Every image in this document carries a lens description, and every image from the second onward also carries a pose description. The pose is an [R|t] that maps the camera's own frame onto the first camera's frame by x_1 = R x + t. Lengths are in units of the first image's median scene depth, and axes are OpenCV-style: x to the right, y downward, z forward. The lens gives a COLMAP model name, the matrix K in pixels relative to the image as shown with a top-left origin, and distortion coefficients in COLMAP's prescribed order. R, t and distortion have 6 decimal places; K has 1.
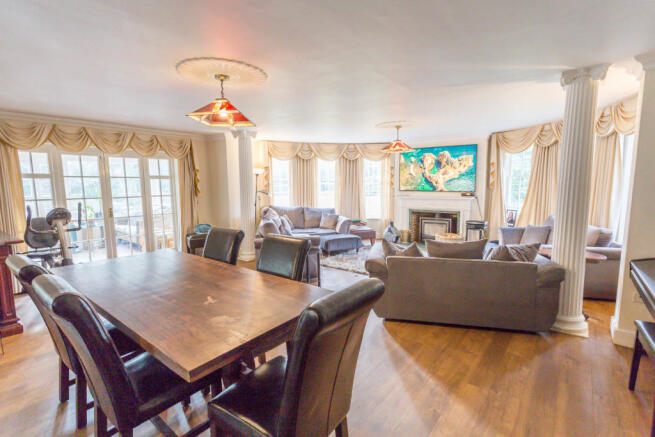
lens RADIAL K [[318.7, 0, 324.9], [0, 318.7, 219.8], [0, 0, 1]] dist [0.002260, 0.000480]
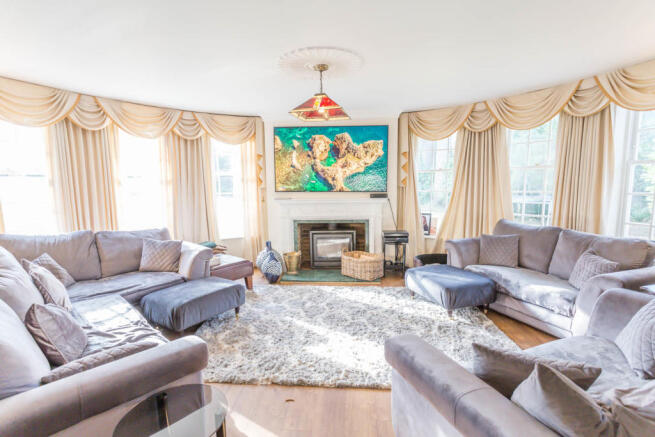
lens RADIAL K [[318.7, 0, 324.9], [0, 318.7, 219.8], [0, 0, 1]] dist [0.002260, 0.000480]
pose [[0.820832, -0.069148, 0.566968, -0.056324], [0.070892, 0.997303, 0.018999, -0.043175], [-0.566753, 0.024599, 0.823520, 0.443713]]
